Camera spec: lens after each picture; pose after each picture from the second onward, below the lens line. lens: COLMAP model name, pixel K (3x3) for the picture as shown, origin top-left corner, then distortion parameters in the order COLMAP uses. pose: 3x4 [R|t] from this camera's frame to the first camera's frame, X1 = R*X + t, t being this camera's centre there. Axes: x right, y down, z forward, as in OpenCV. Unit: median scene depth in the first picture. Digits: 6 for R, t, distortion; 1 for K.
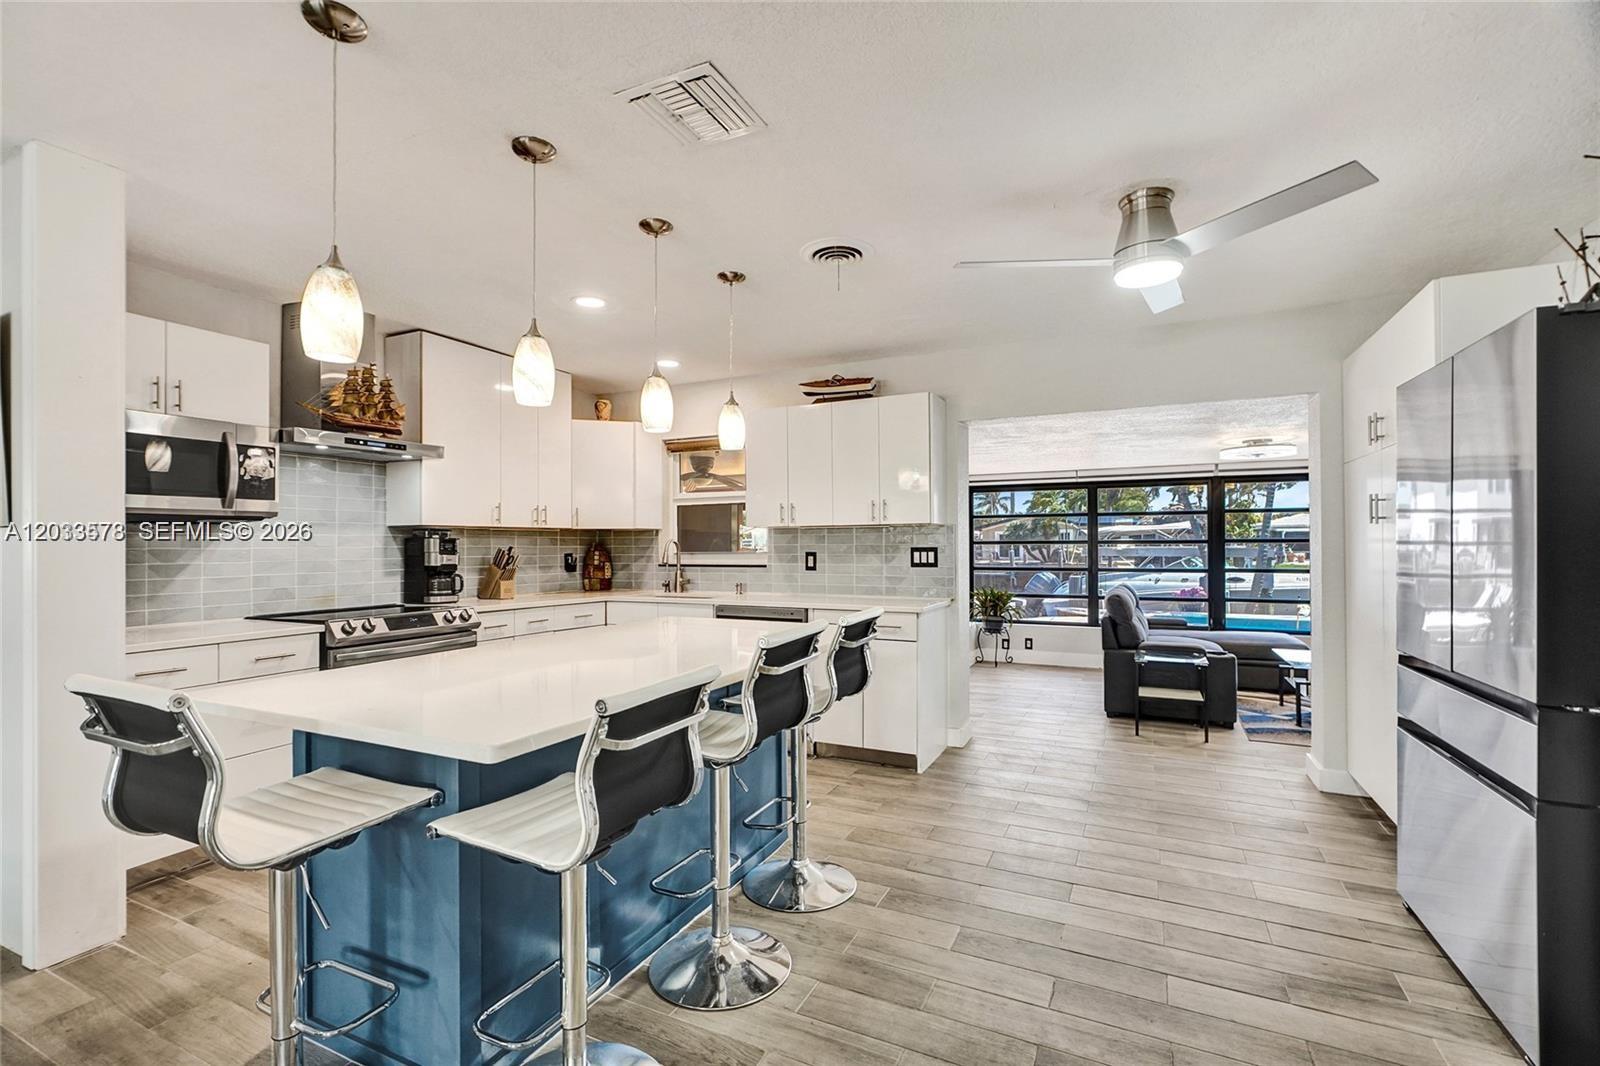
lens RADIAL K [[711.6, 0, 800.8], [0, 711.6, 545.5], [0, 0, 1]] dist [0.000191, 0.000964]
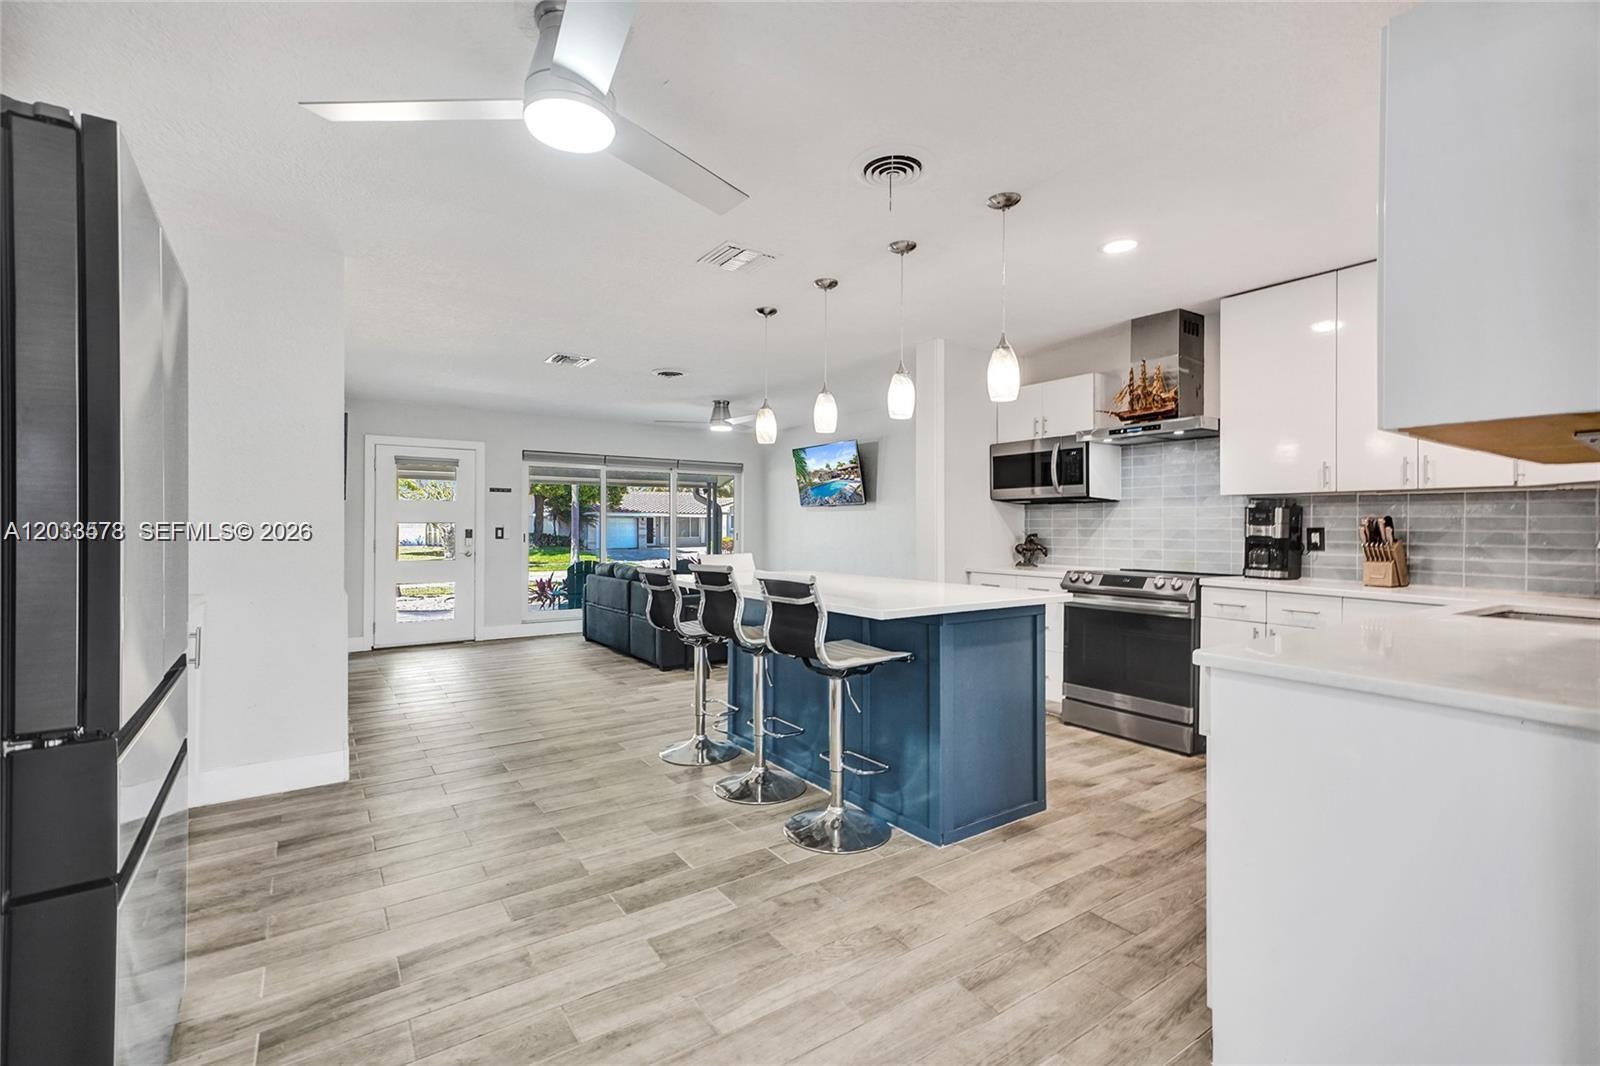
lens RADIAL K [[711.6, 0, 795.2], [0, 711.6, 530.3], [0, 0, 1]] dist [0.000191, 0.000964]
pose [[-0.500812, 0.006023, -0.865535, 0.450322], [-0.001894, 0.999966, 0.008054, 0.010218], [0.865554, 0.005673, -0.500784, 0.703194]]
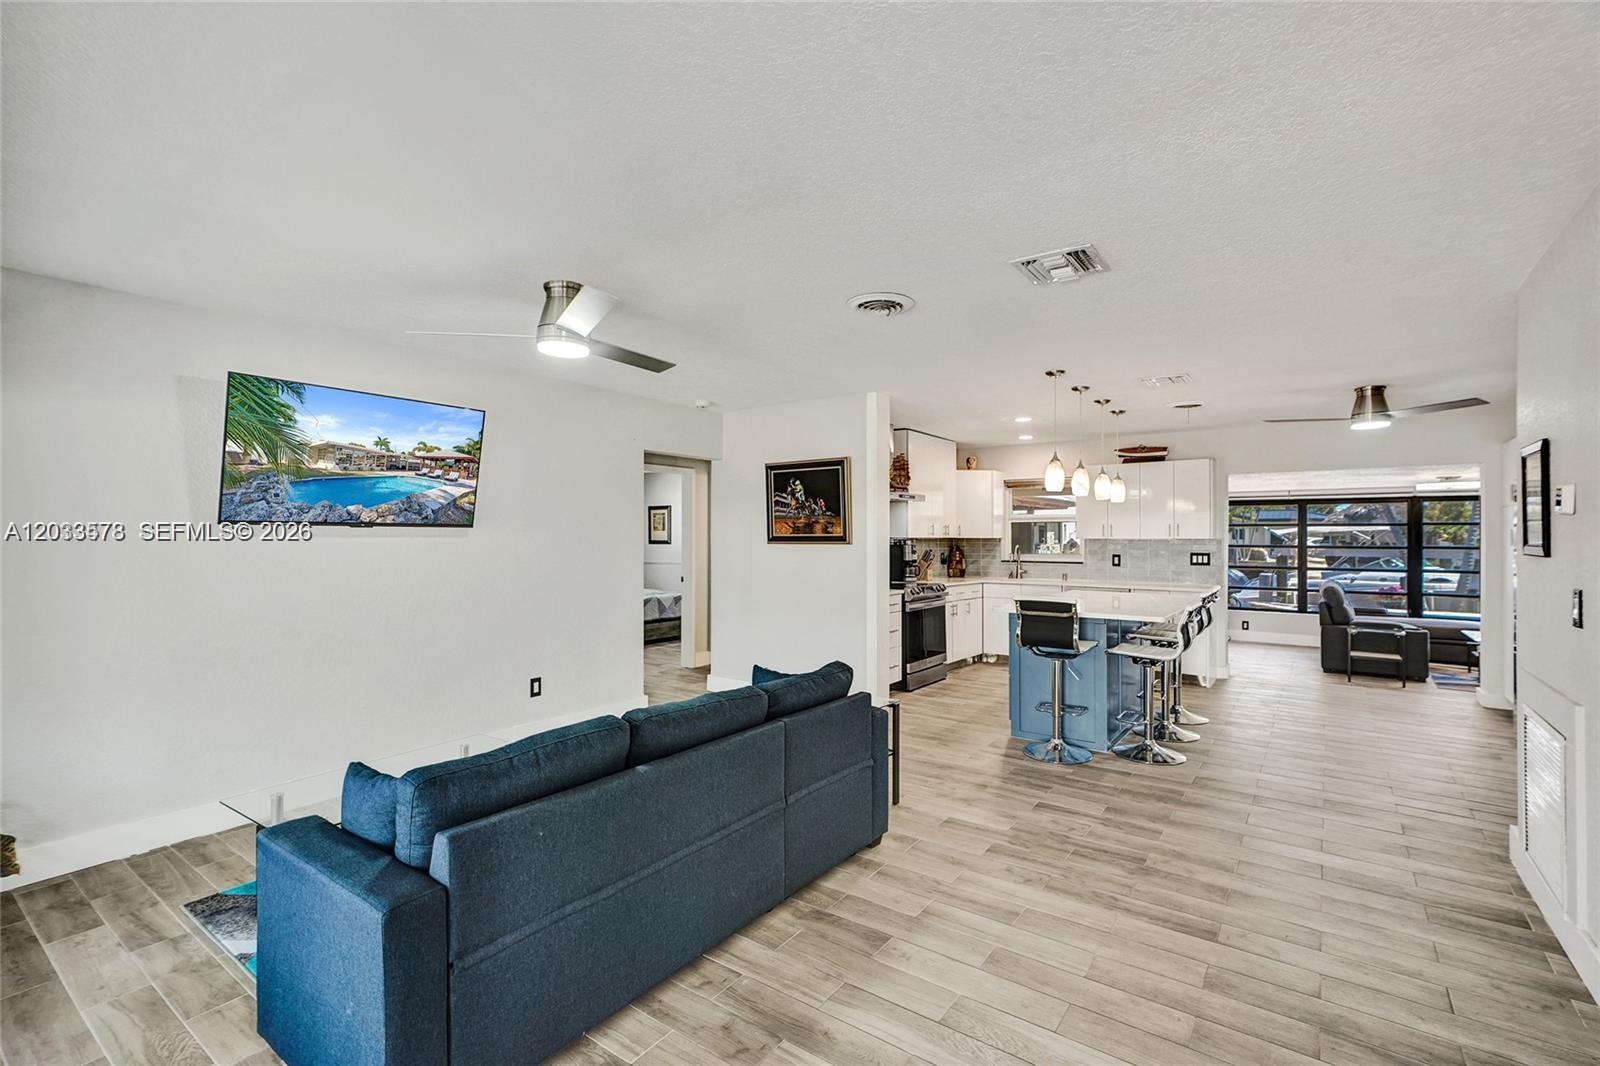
lens RADIAL K [[711.6, 0, 794.2], [0, 711.6, 536.2], [0, 0, 1]] dist [0.000191, 0.000964]
pose [[0.981126, 0.007879, -0.193208, -0.367170], [-0.008202, 0.999966, -0.000876, -0.023205], [0.193194, 0.002444, 0.981157, -0.657478]]
